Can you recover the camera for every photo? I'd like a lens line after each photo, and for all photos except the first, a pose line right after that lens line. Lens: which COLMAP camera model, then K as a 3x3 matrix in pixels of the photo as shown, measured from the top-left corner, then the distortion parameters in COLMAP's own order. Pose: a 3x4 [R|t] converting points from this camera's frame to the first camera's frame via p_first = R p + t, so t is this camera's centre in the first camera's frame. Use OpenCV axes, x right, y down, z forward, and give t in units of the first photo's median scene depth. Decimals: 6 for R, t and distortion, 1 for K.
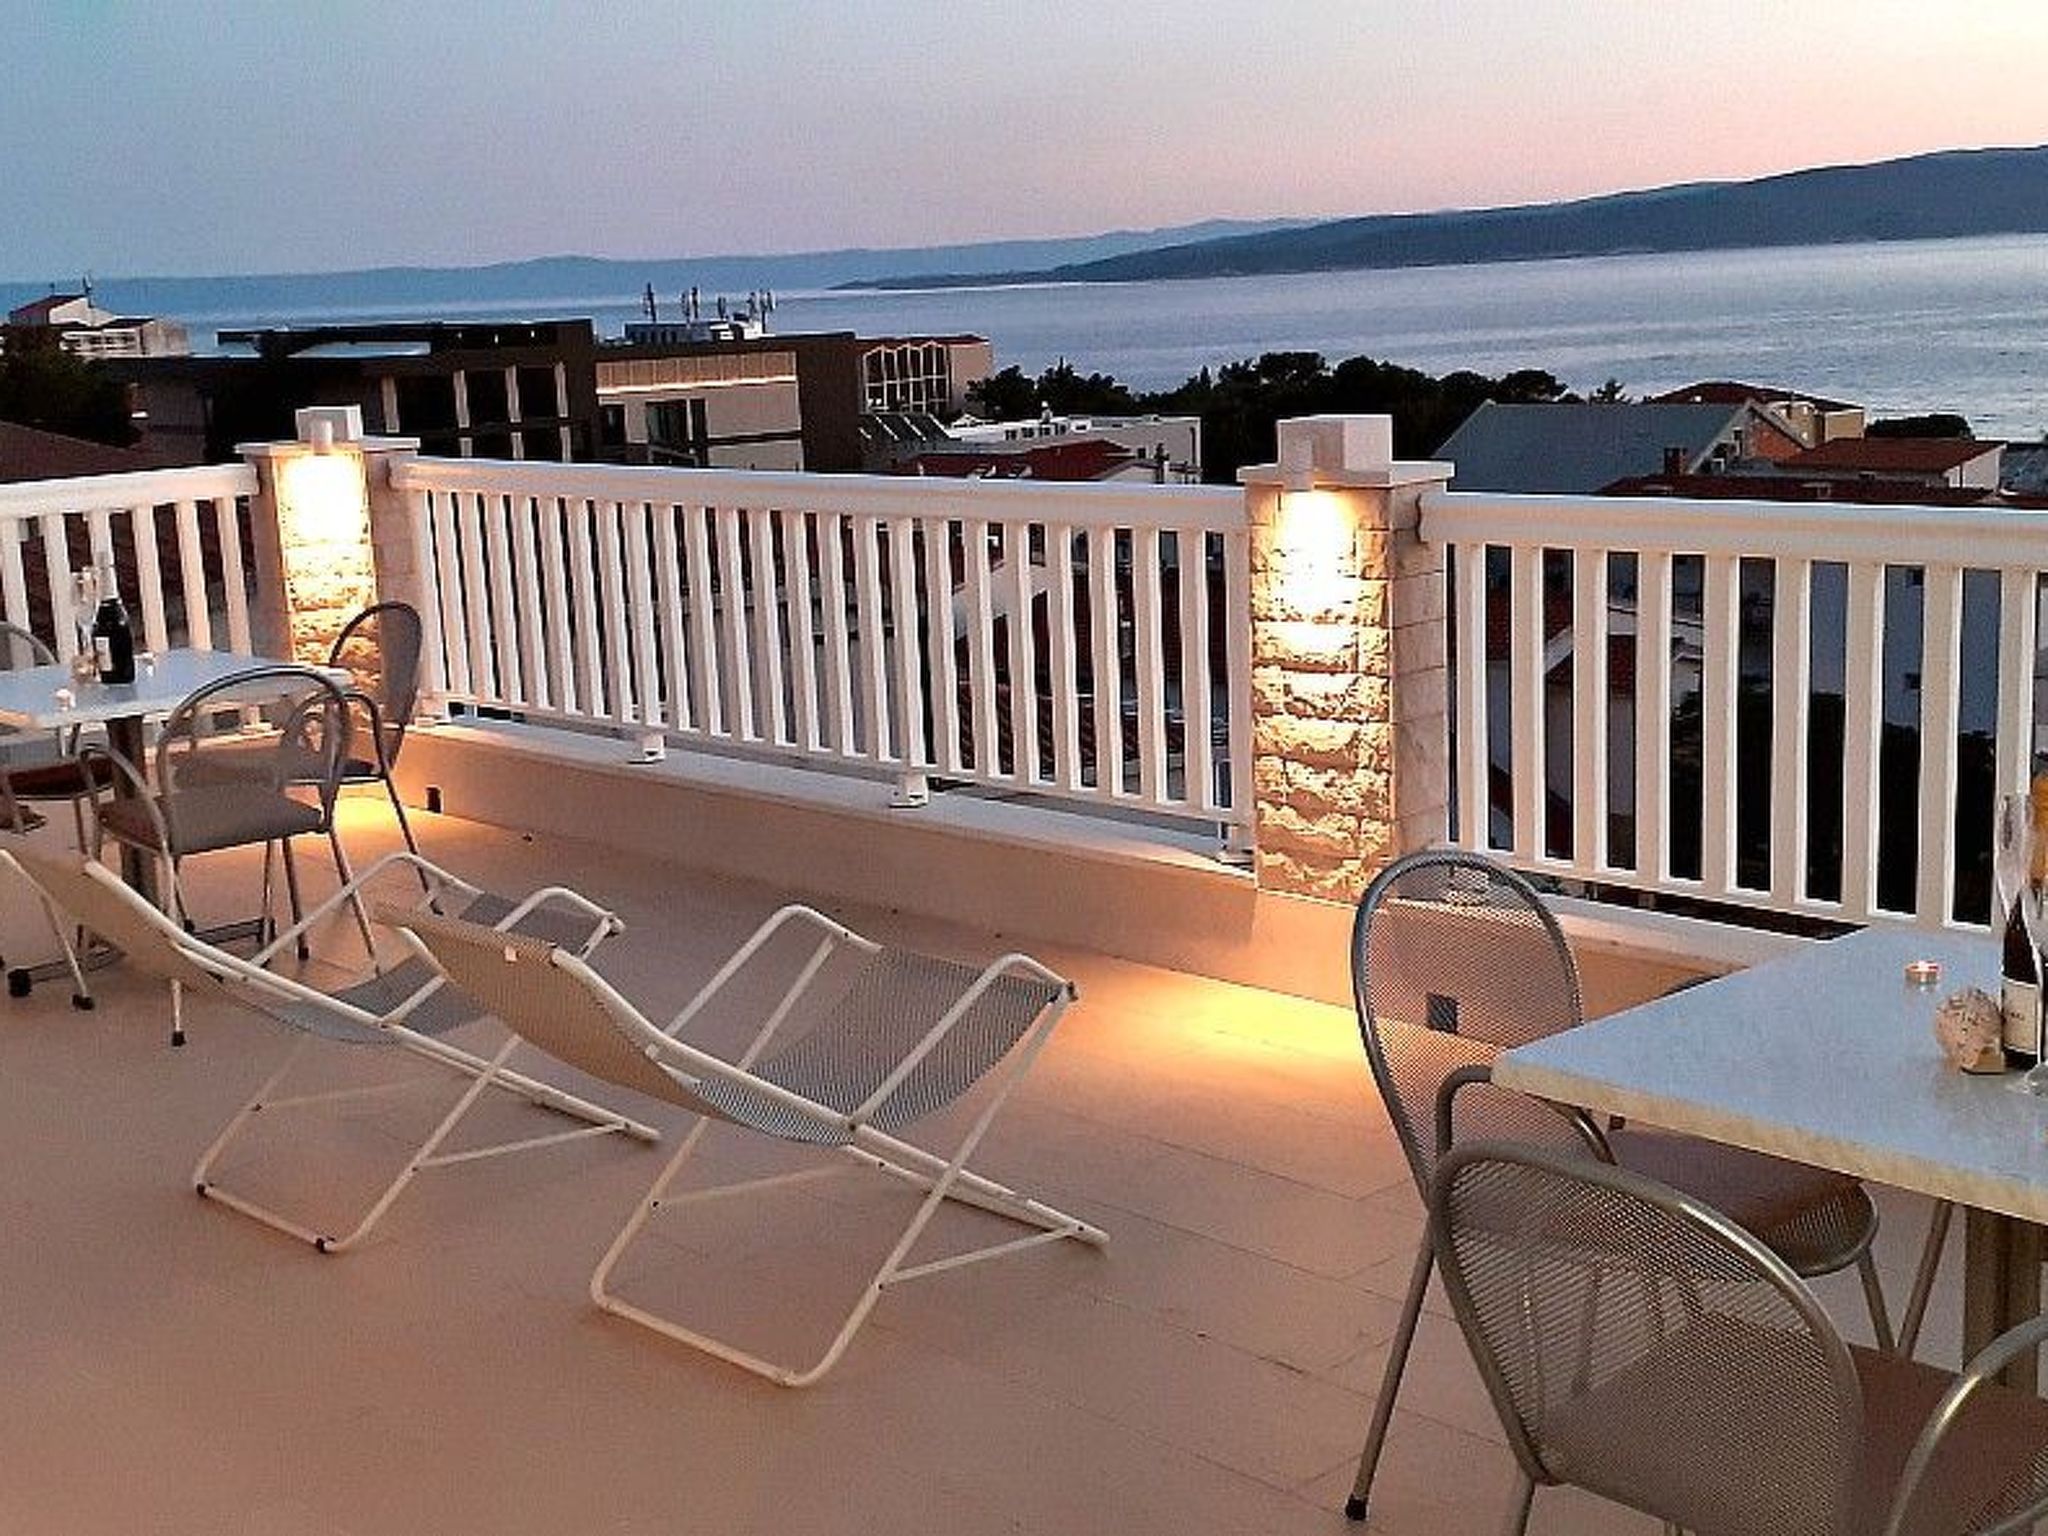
lens RADIAL K [[2579.5, 0, 1024.0], [0, 2579.5, 768.0], [0, 0, 1]] dist [0.310880, -1.155889]
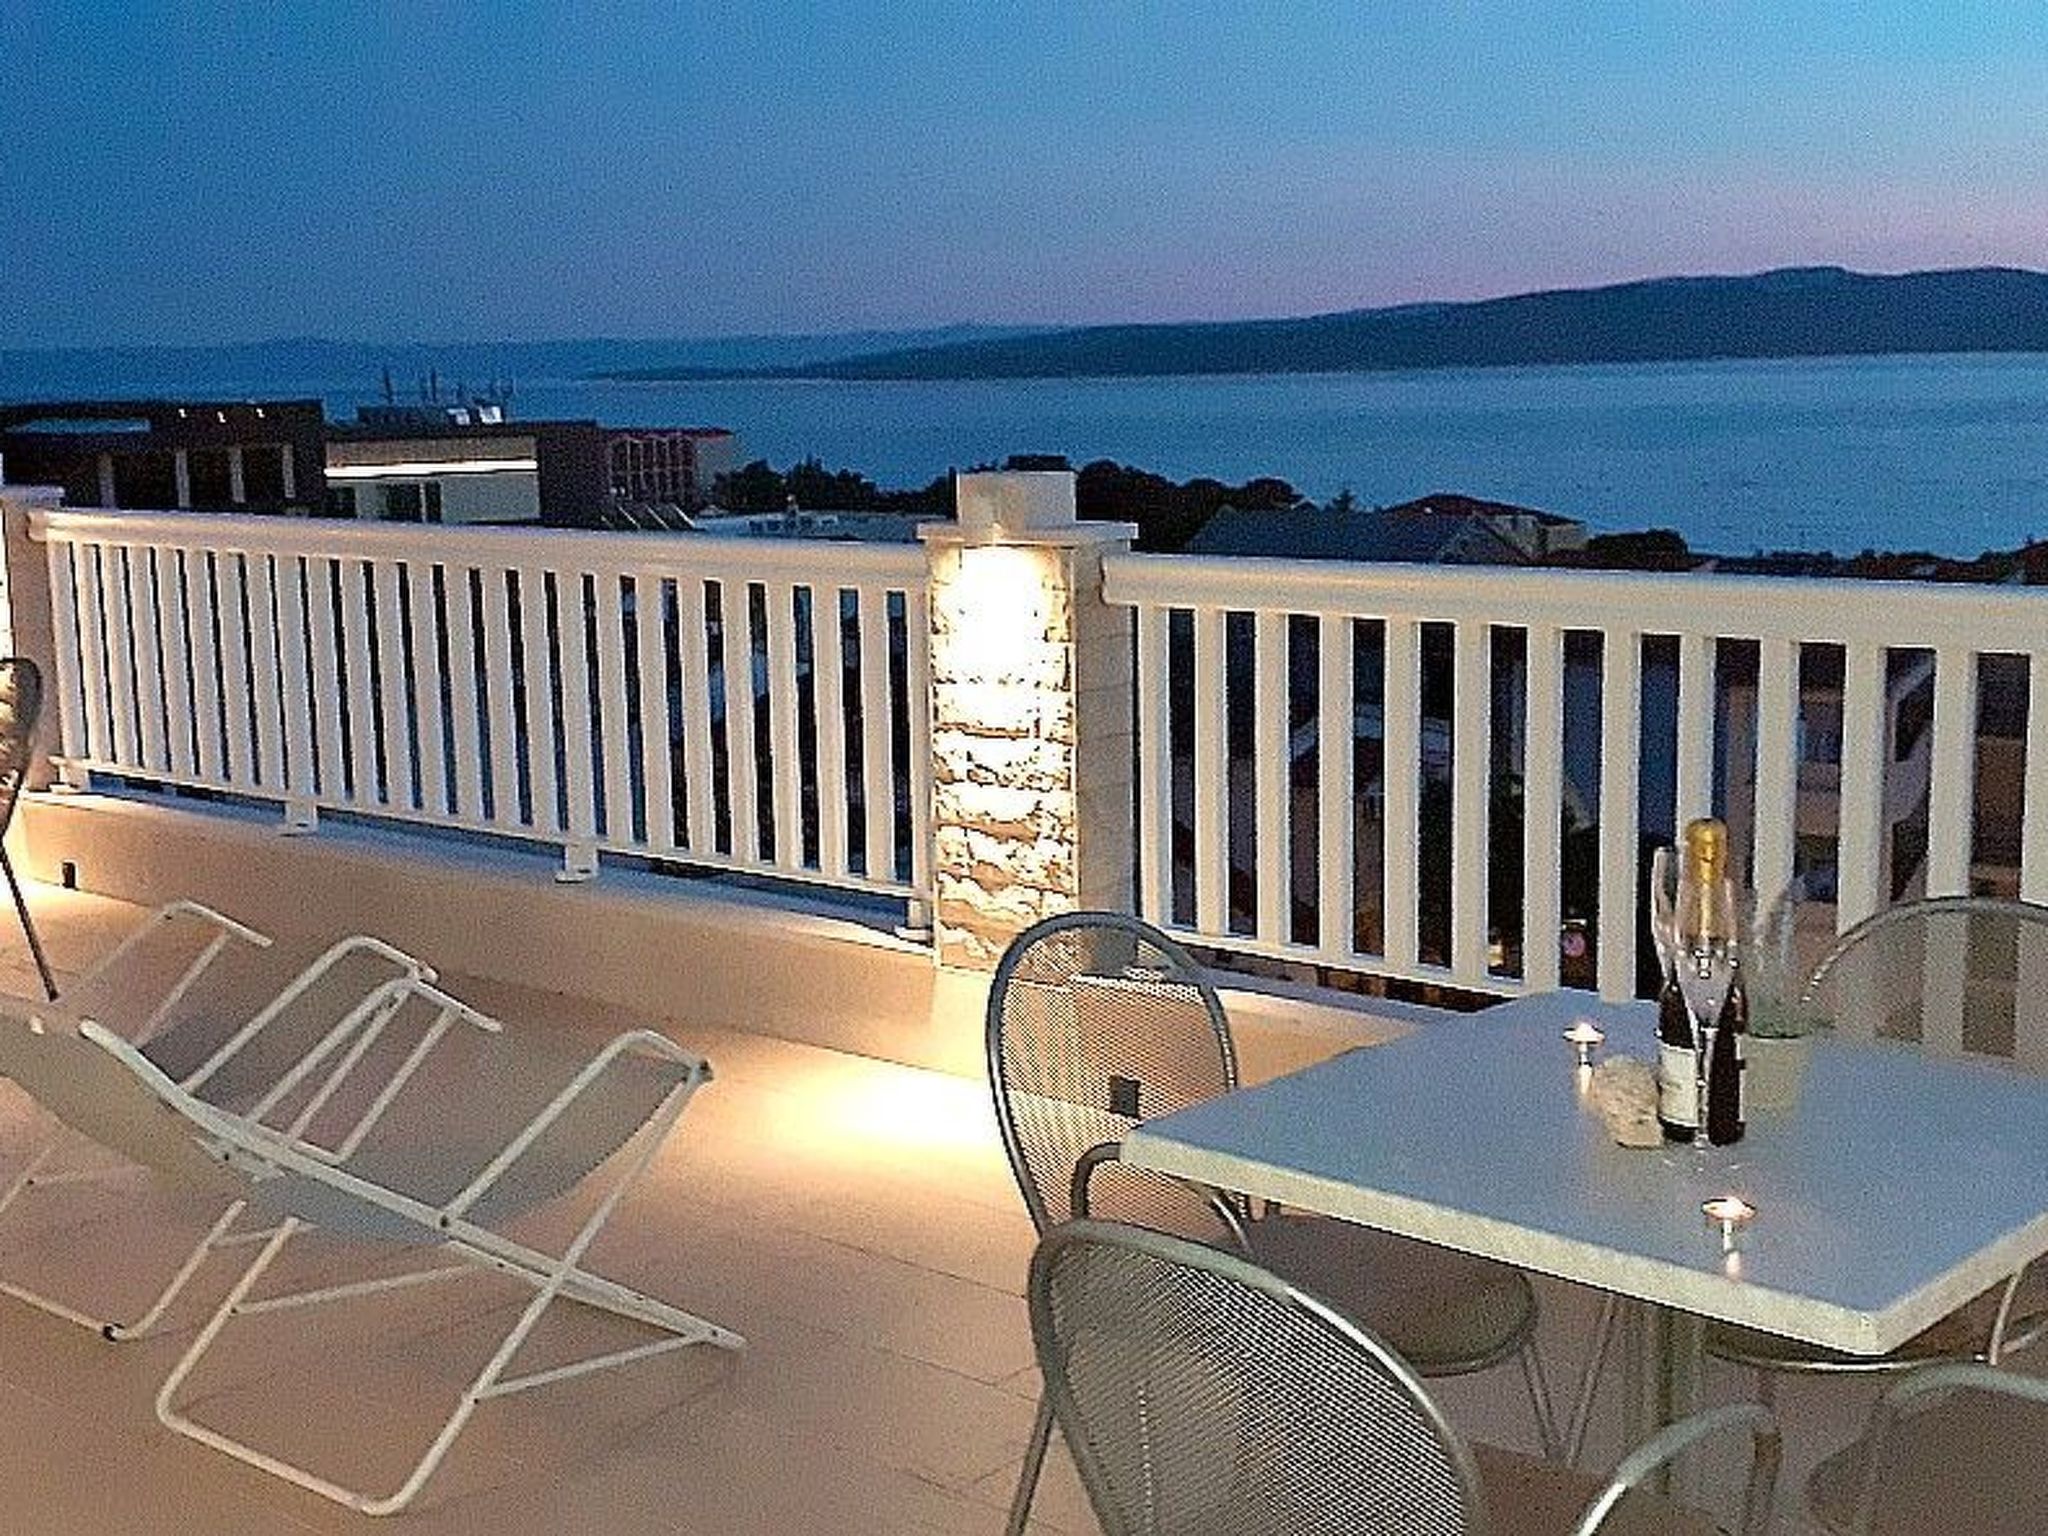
lens RADIAL K [[2579.5, 0, 1024.0], [0, 2579.5, 768.0], [0, 0, 1]] dist [0.310880, -1.155889]
pose [[0.995222, 0.010876, 0.097028, 0.029709], [-0.007266, 0.999271, -0.037486, 0.009503], [-0.097365, 0.036602, 0.994575, 0.052493]]
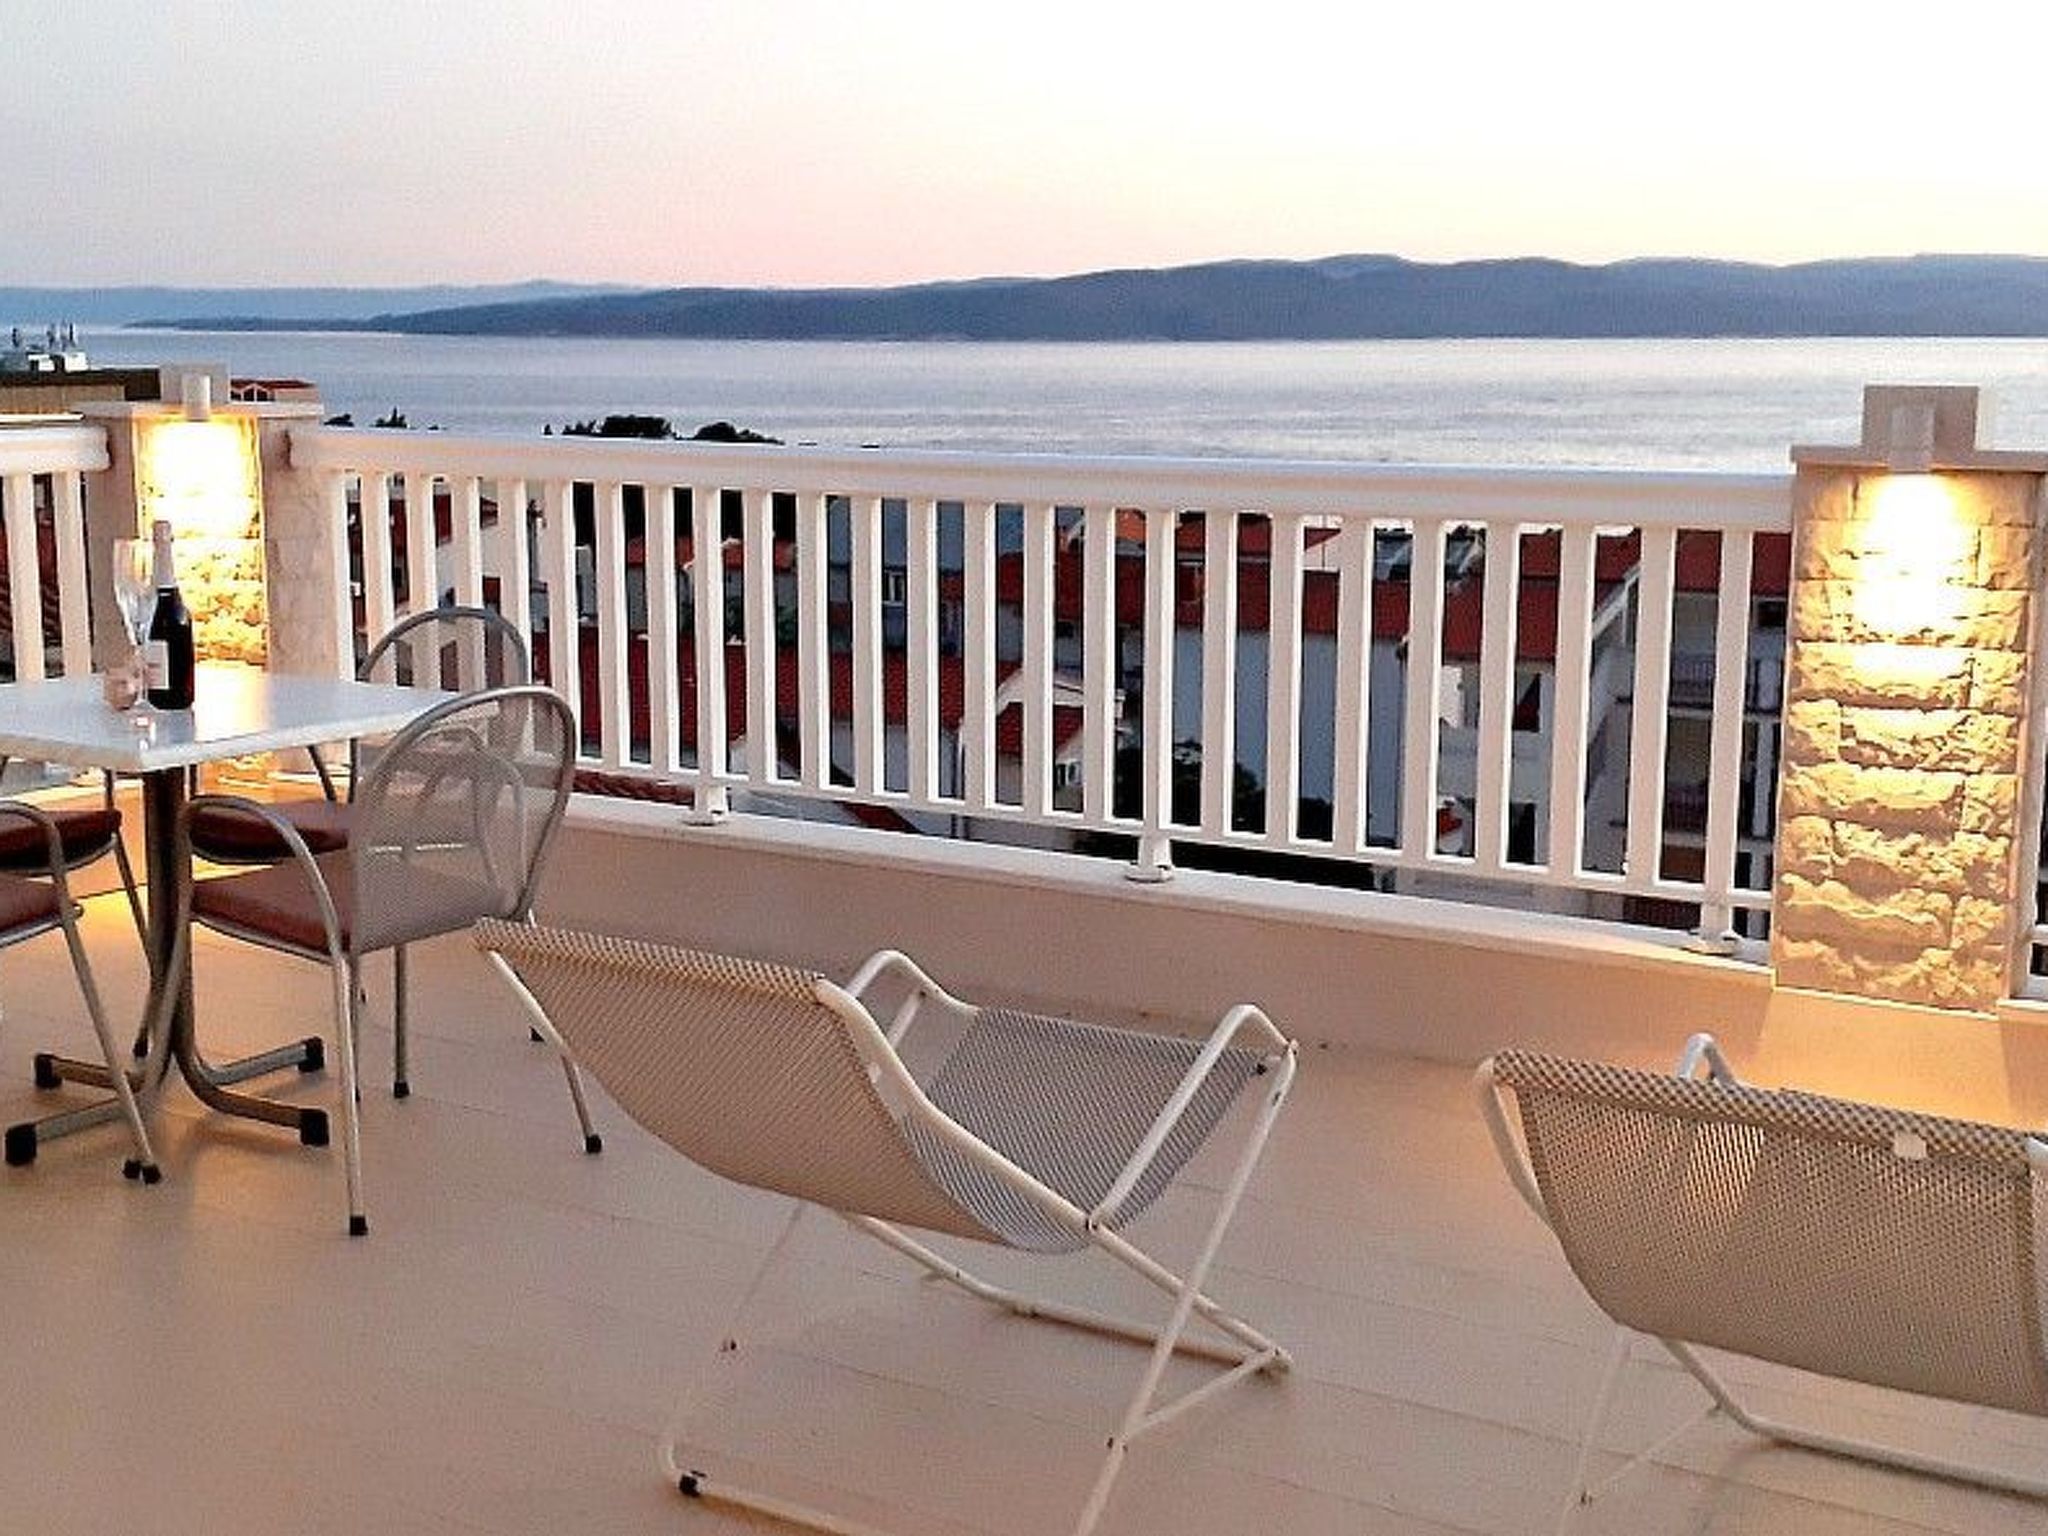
lens RADIAL K [[2579.5, 0, 1024.0], [0, 2579.5, 768.0], [0, 0, 1]] dist [0.310880, -1.155889]
pose [[0.966057, 0.008067, 0.258202, -0.340357], [-0.001235, 0.999645, -0.026613, 0.002163], [-0.258325, 0.025391, 0.965724, 0.301340]]
